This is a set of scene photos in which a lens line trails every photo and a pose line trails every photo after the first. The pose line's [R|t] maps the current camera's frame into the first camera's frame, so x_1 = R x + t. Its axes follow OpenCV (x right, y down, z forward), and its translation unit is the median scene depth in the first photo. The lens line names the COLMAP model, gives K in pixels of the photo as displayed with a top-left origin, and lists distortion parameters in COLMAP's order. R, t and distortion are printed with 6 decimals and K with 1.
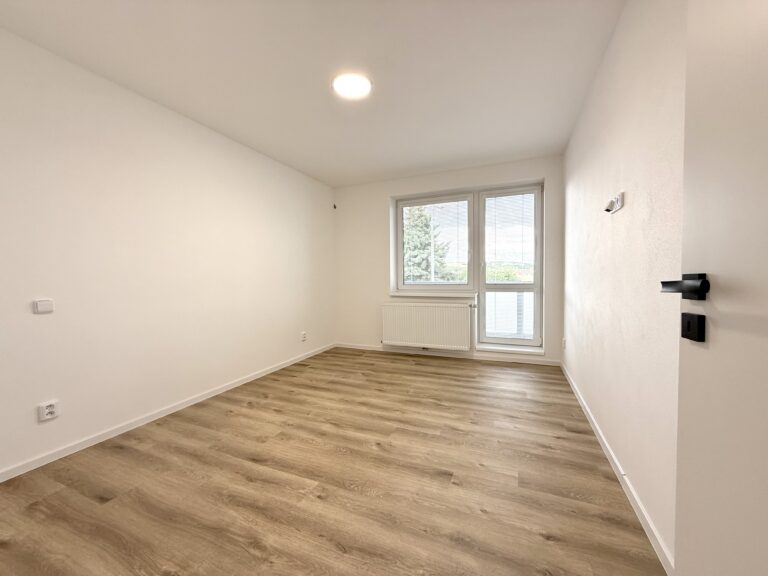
lens RADIAL K [[305.2, 0, 381.0], [0, 305.2, 291.0], [0, 0, 1]] dist [-0.001321, -0.000386]
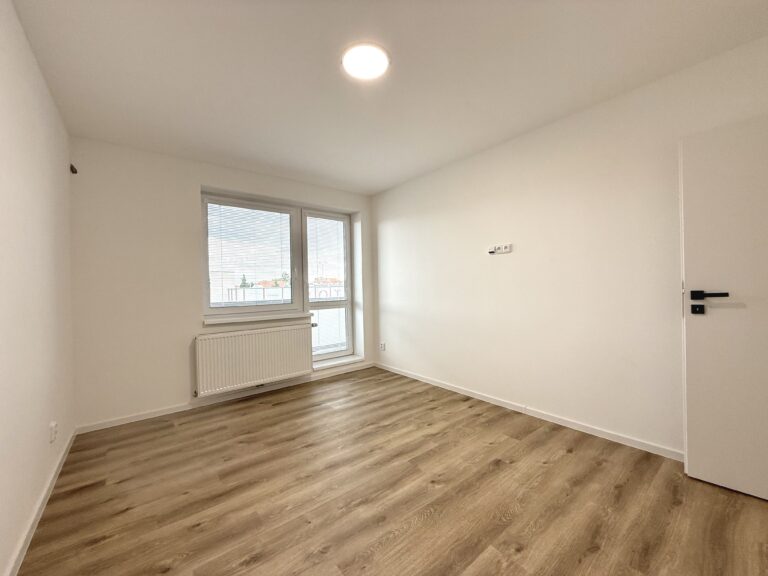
lens RADIAL K [[307.3, 0, 381.7], [0, 307.3, 288.2], [0, 0, 1]] dist [0.000056, 0.000141]
pose [[0.467406, 0.000497, 0.884043, -0.783558], [0.056940, 0.997907, -0.030665, -0.043072], [-0.882207, 0.064670, 0.466399, 0.600115]]
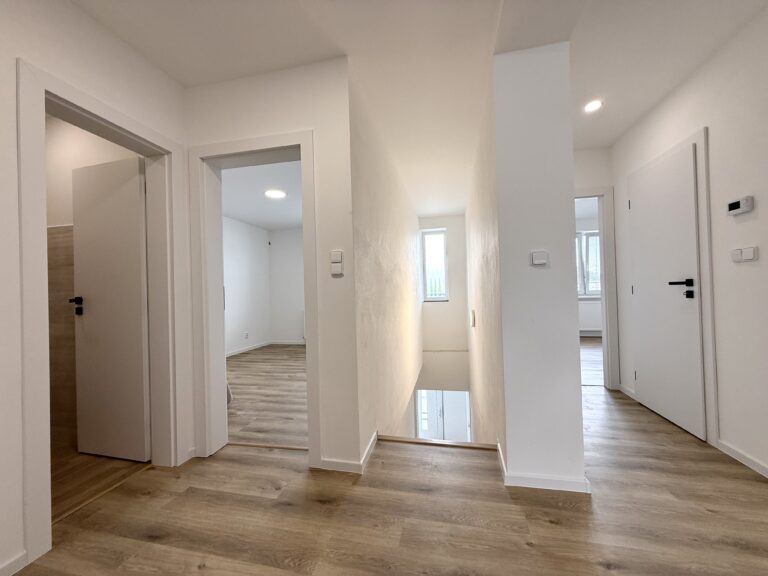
lens RADIAL K [[307.3, 0, 381.7], [0, 307.3, 288.2], [0, 0, 1]] dist [0.000056, 0.000141]
pose [[0.983523, -0.011509, 0.180417, 0.203888], [0.022383, 0.998045, -0.058349, 0.053828], [-0.179393, 0.061426, 0.981858, -0.990443]]
